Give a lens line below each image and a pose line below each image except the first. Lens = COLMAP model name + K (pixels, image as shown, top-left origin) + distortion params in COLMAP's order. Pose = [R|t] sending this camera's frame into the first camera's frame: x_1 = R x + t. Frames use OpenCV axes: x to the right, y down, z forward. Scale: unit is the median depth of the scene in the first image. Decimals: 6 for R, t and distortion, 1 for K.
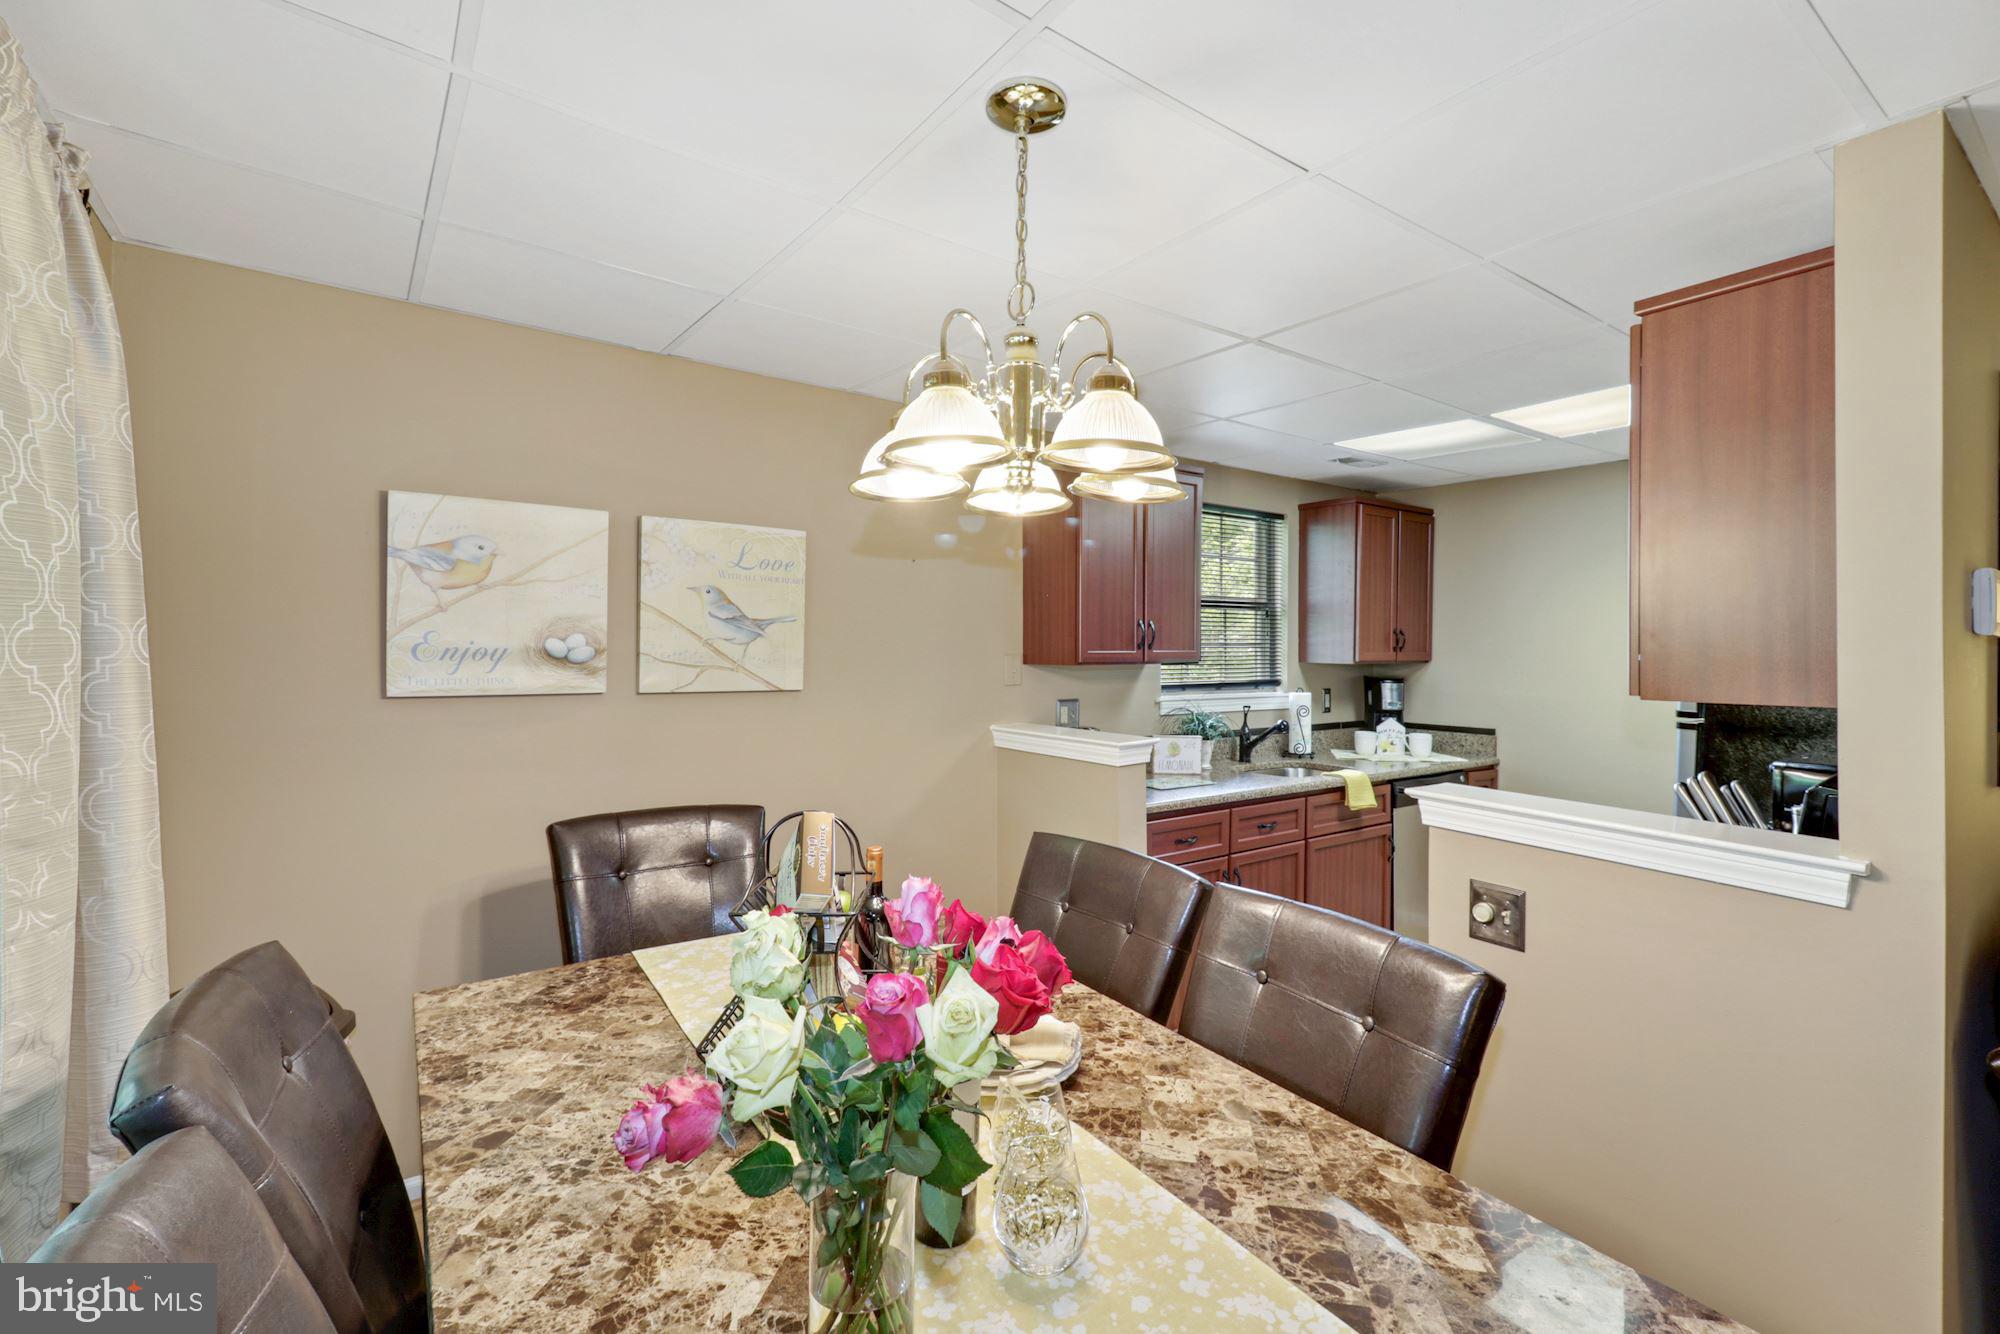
lens RADIAL K [[905.6, 0, 998.9], [0, 905.6, 658.1], [0, 0, 1]] dist [0.002818, -0.007501]
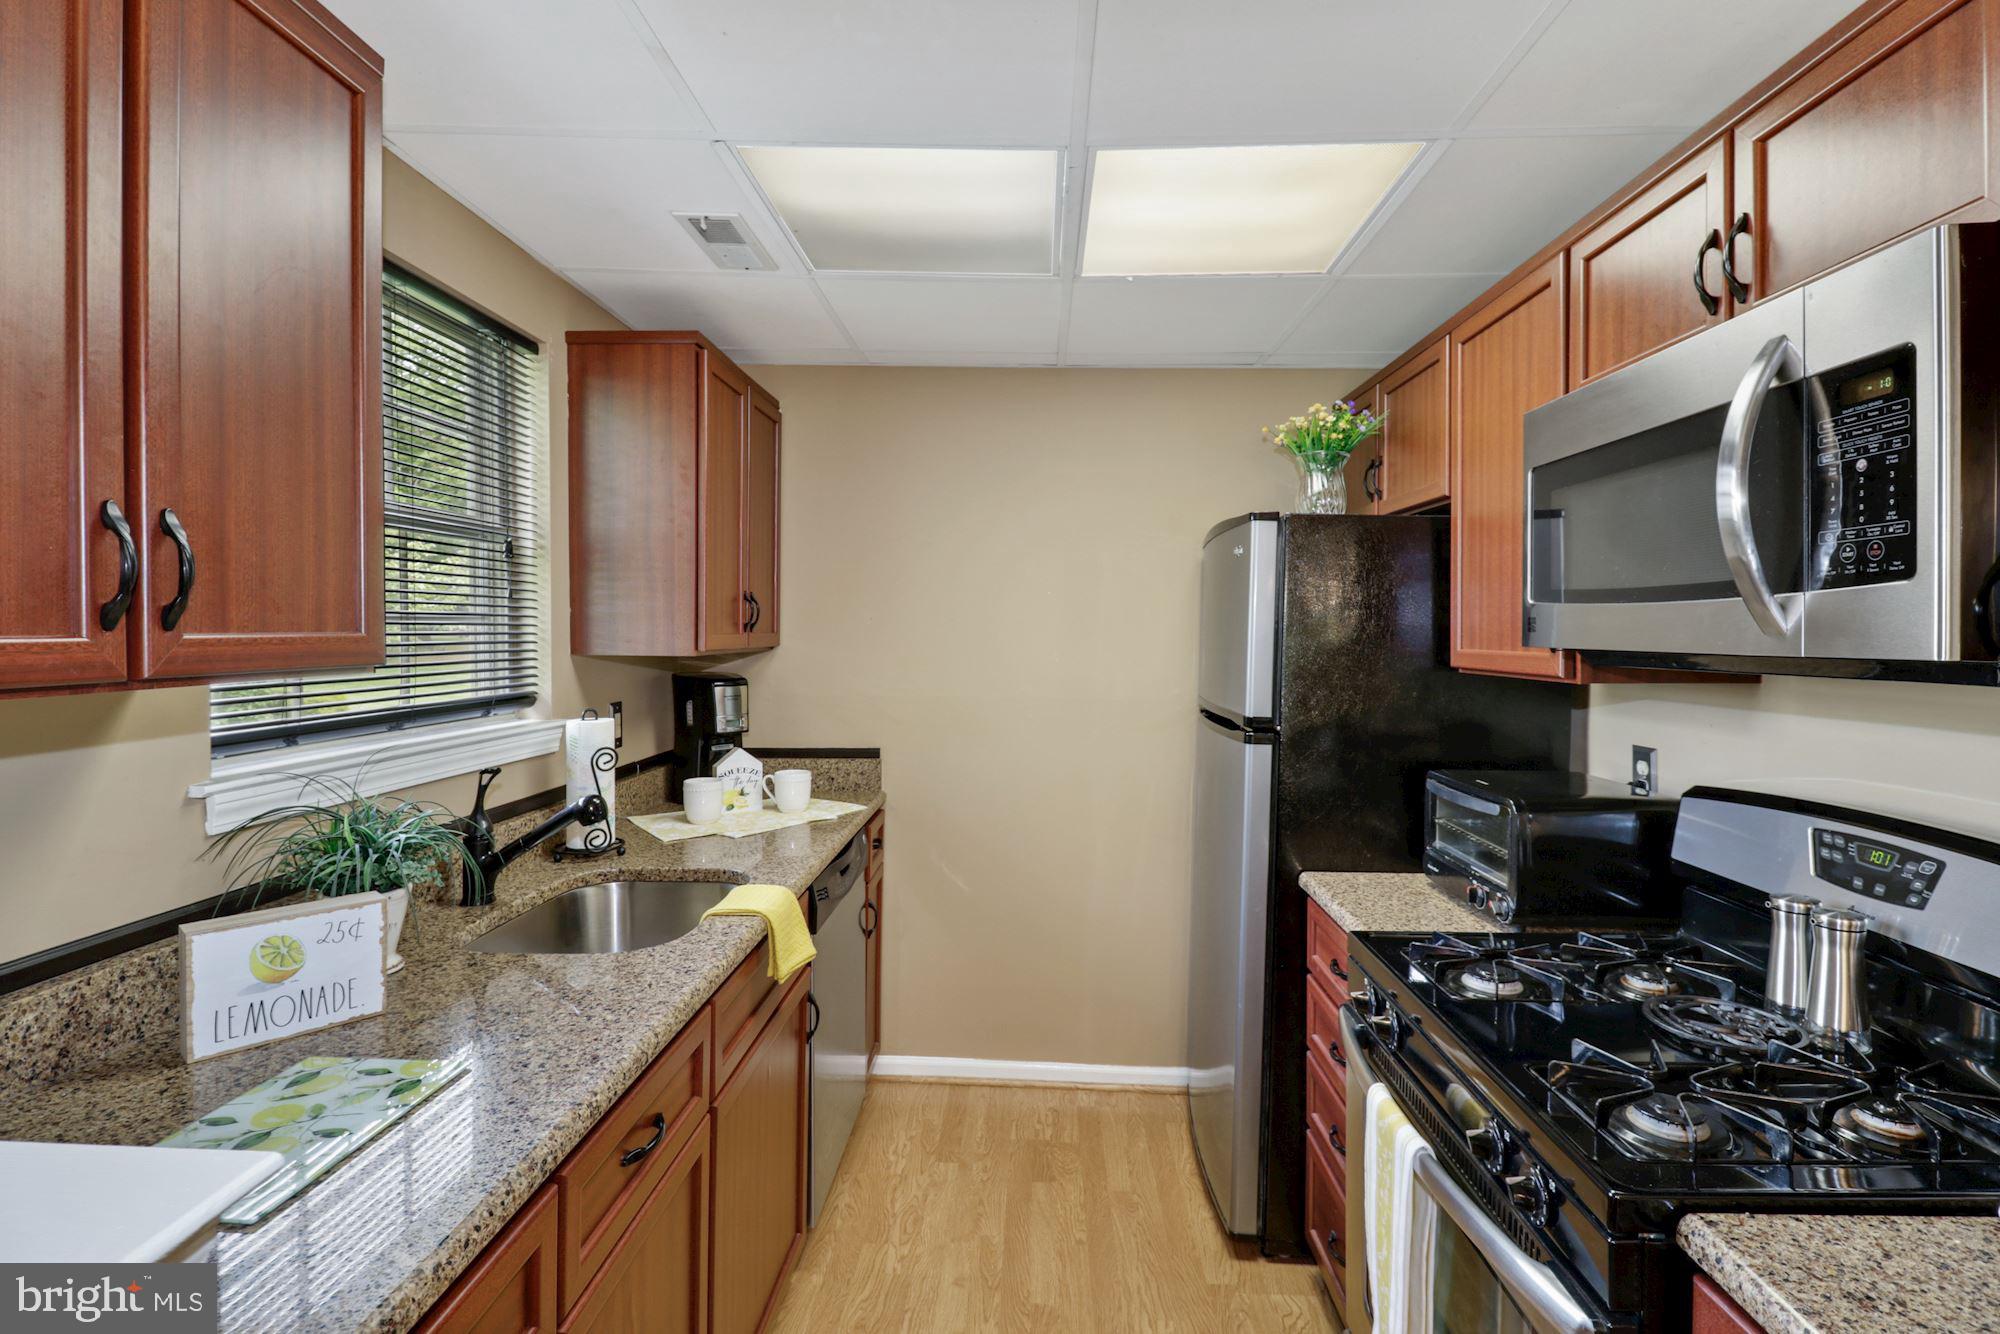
lens RADIAL K [[905.6, 0, 1025.6], [0, 905.6, 644.5], [0, 0, 1]] dist [0.002818, -0.007501]
pose [[0.594336, -0.017799, 0.804020, 0.084815], [0.011879, 0.999840, 0.013353, -0.004402], [-0.804129, 0.001614, 0.594452, 0.520192]]
